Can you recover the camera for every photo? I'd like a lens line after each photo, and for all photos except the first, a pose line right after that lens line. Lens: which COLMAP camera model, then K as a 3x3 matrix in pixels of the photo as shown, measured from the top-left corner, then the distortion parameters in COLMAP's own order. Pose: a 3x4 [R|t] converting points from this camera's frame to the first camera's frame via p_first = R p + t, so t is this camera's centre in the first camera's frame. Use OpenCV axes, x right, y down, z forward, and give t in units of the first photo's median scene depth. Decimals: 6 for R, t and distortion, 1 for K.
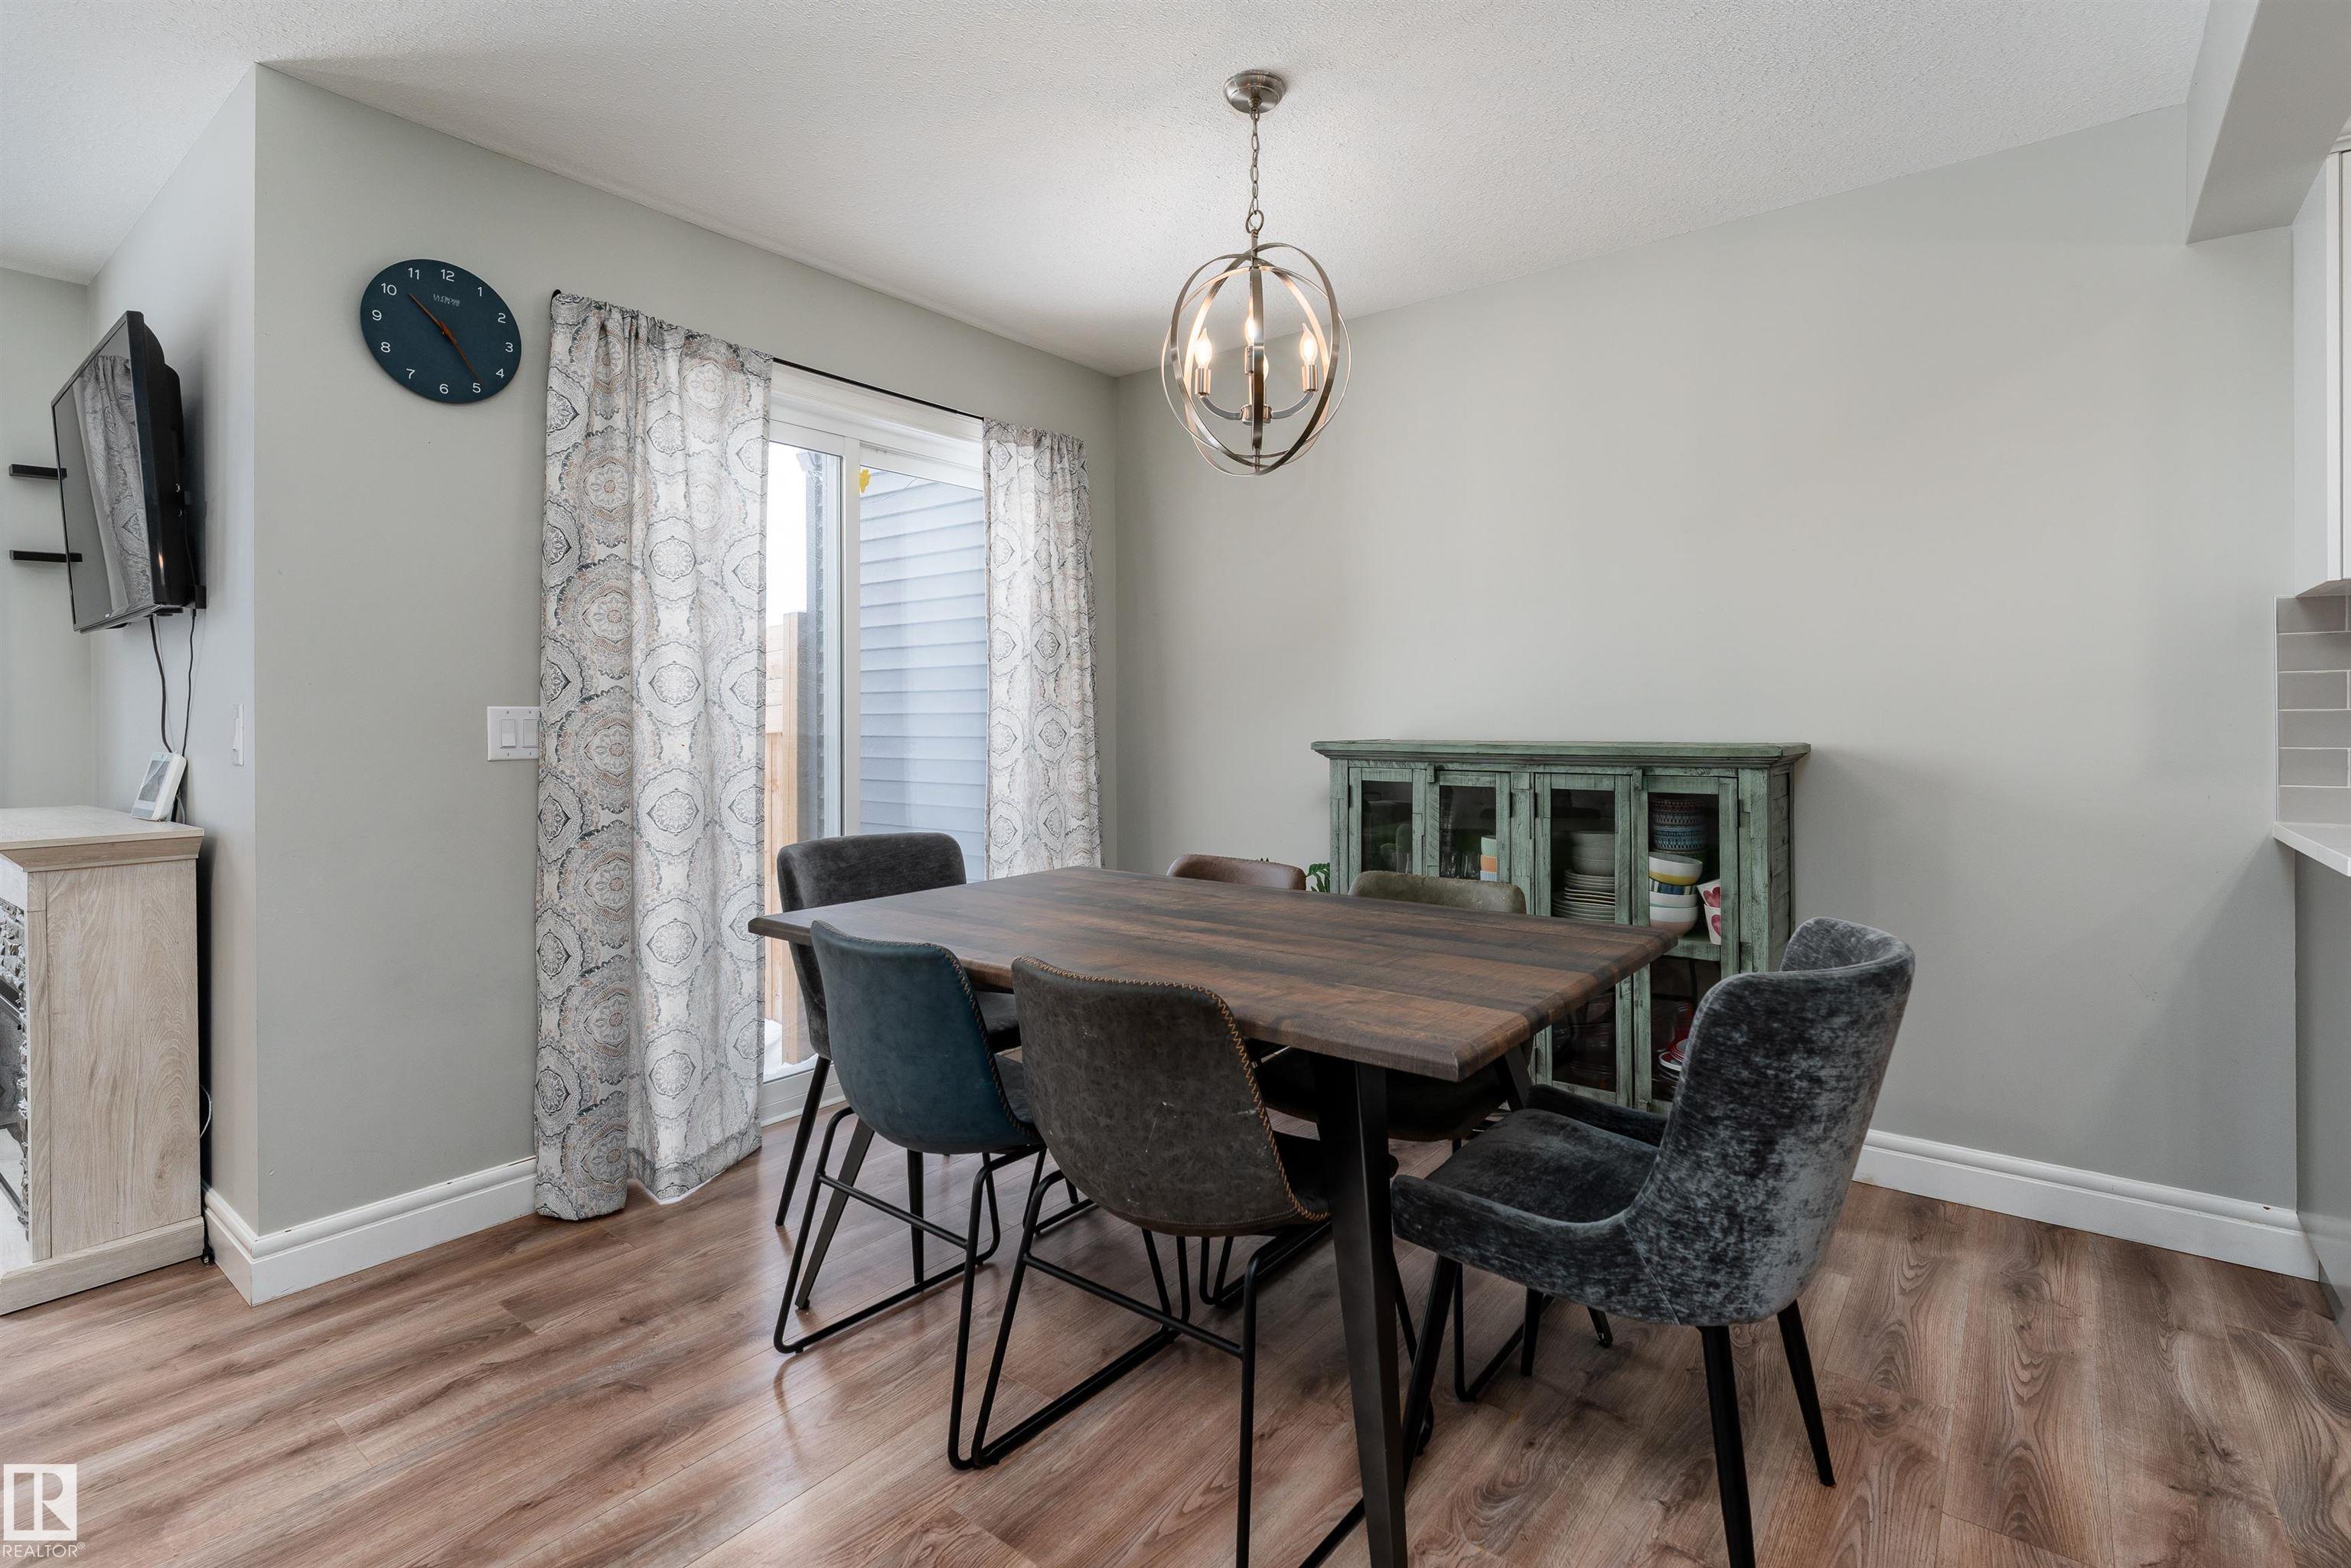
lens RADIAL K [[1022.0, 0, 1176.6], [0, 1022.0, 725.1], [0, 0, 1]] dist [0.001169, 0.000014]
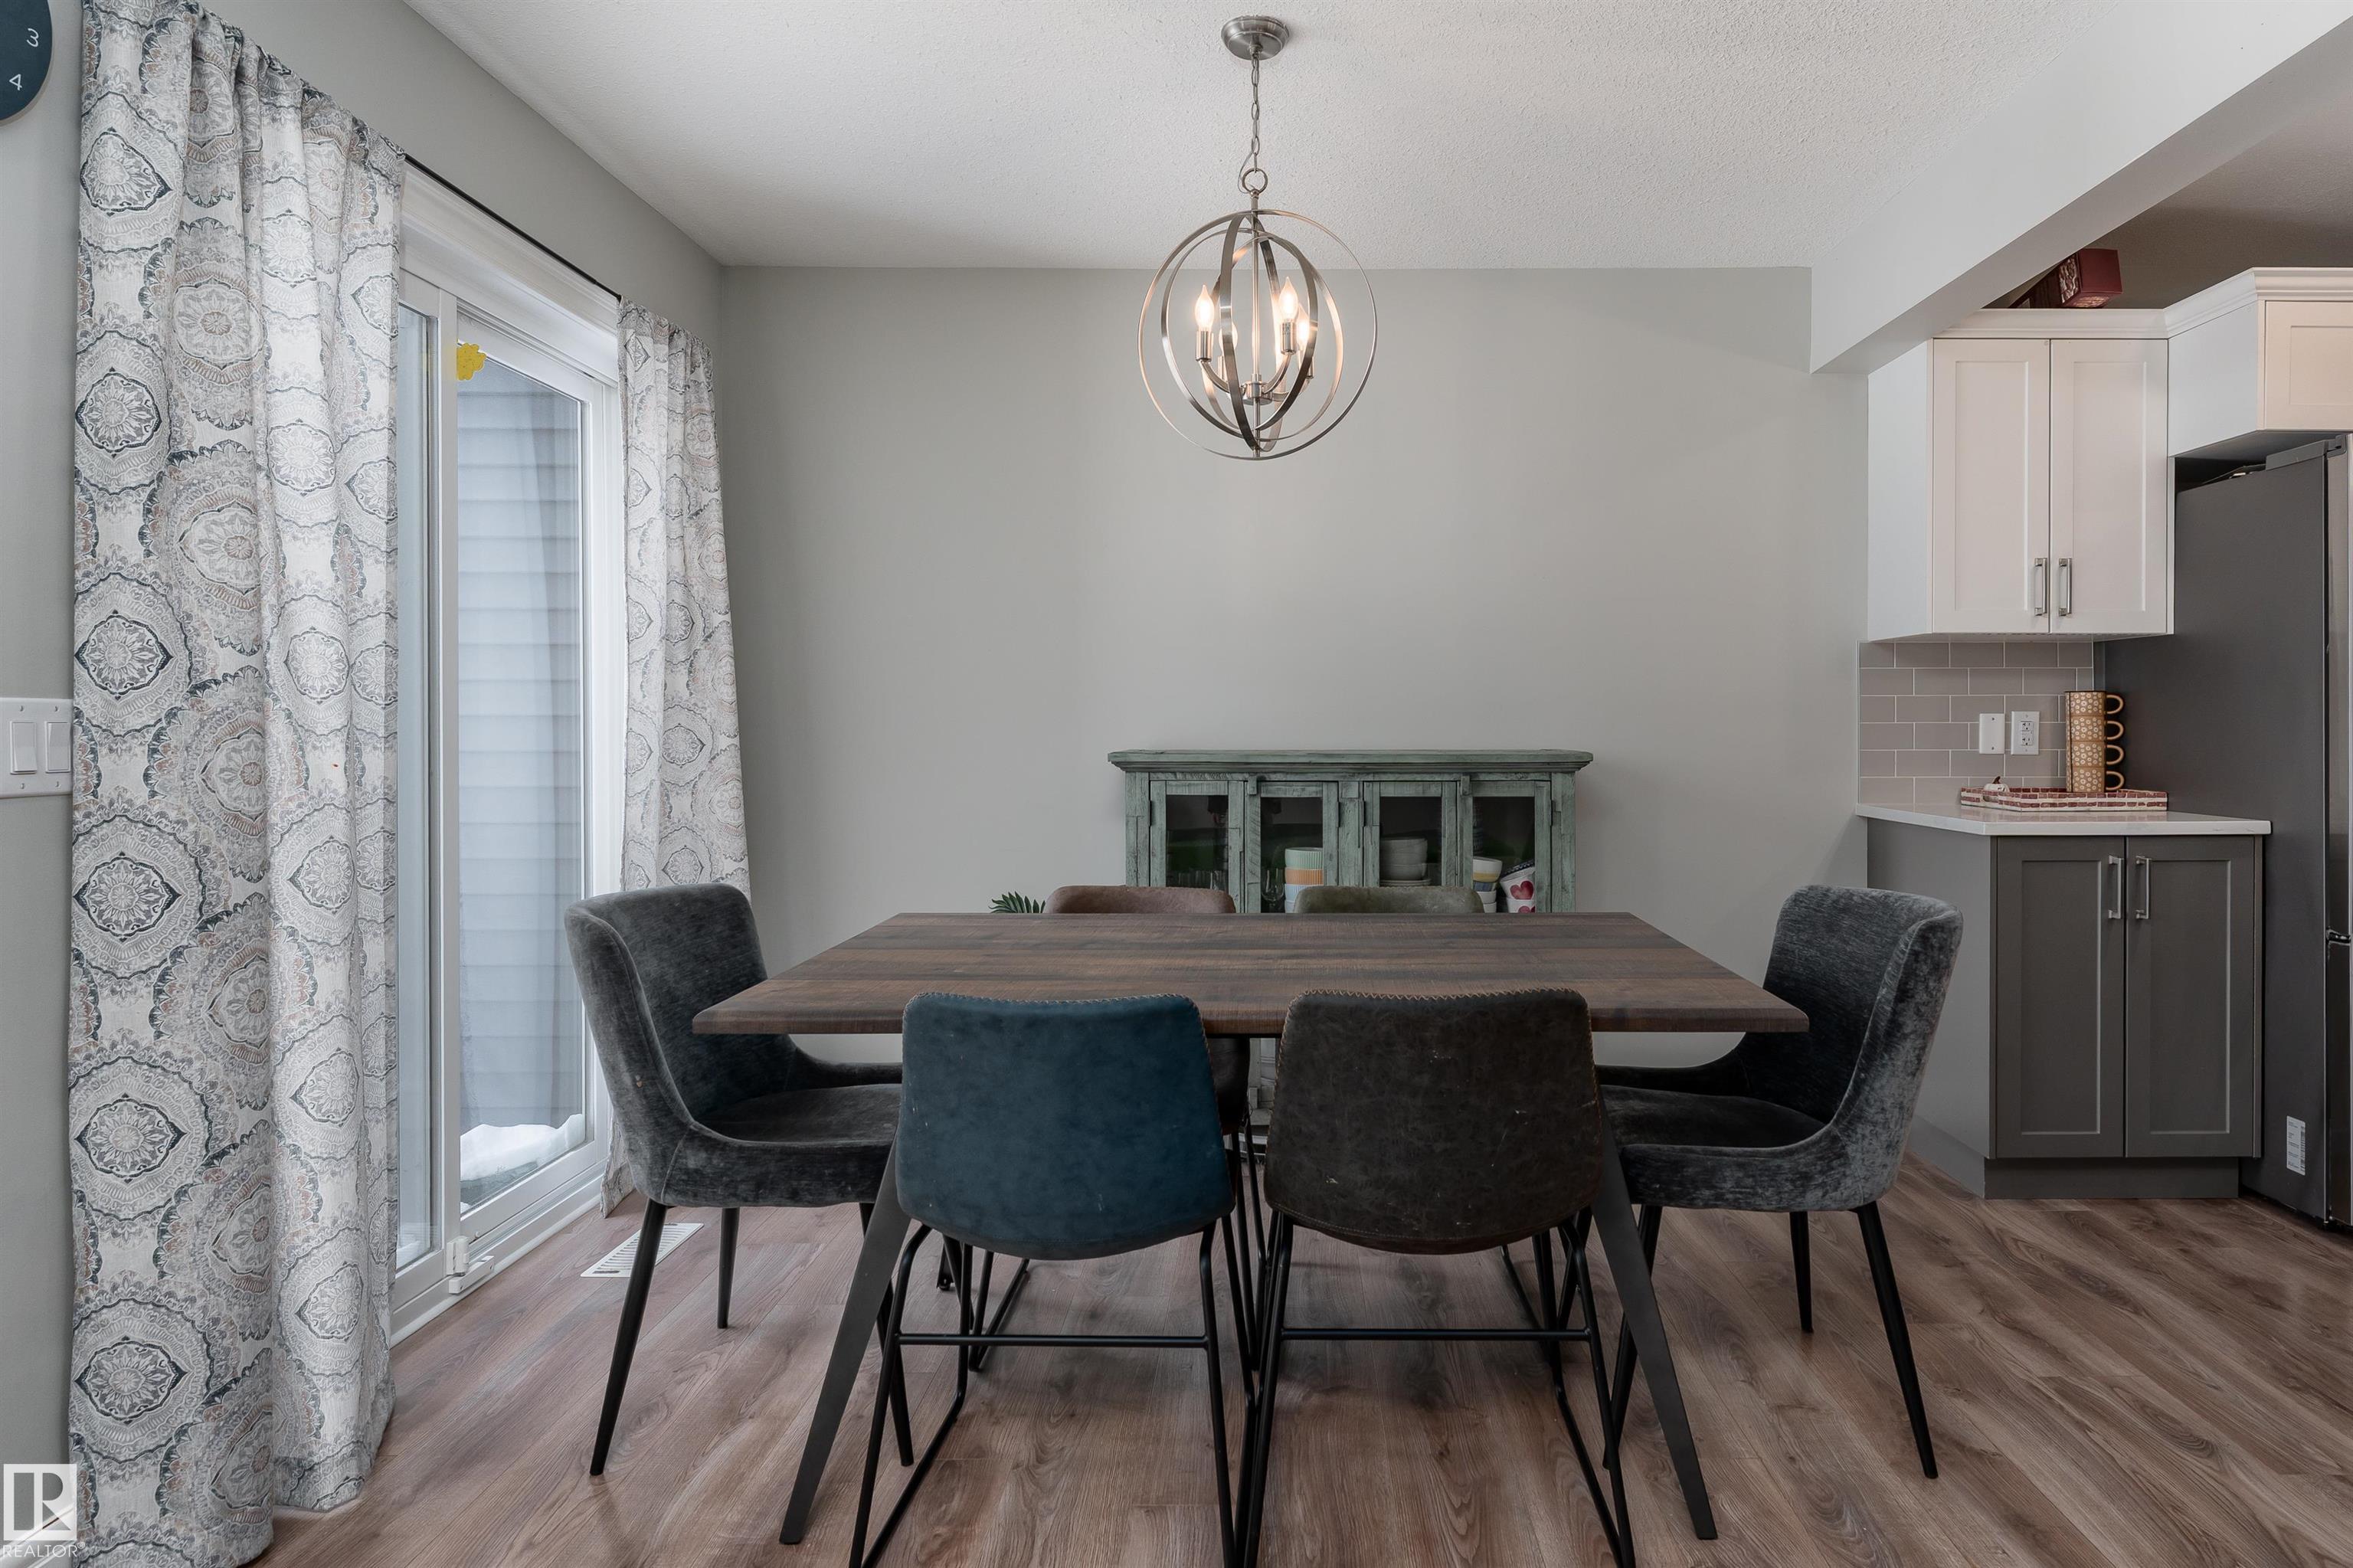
lens RADIAL K [[1263.6, 0, 1178.3], [0, 1263.6, 740.1], [0, 0, 1]] dist [0.002430, 0.000902]
pose [[0.820389, -0.002109, 0.571802, -0.523263], [-0.000889, 0.999987, 0.004963, 0.000327], [-0.571805, -0.004580, 0.820376, 0.093386]]
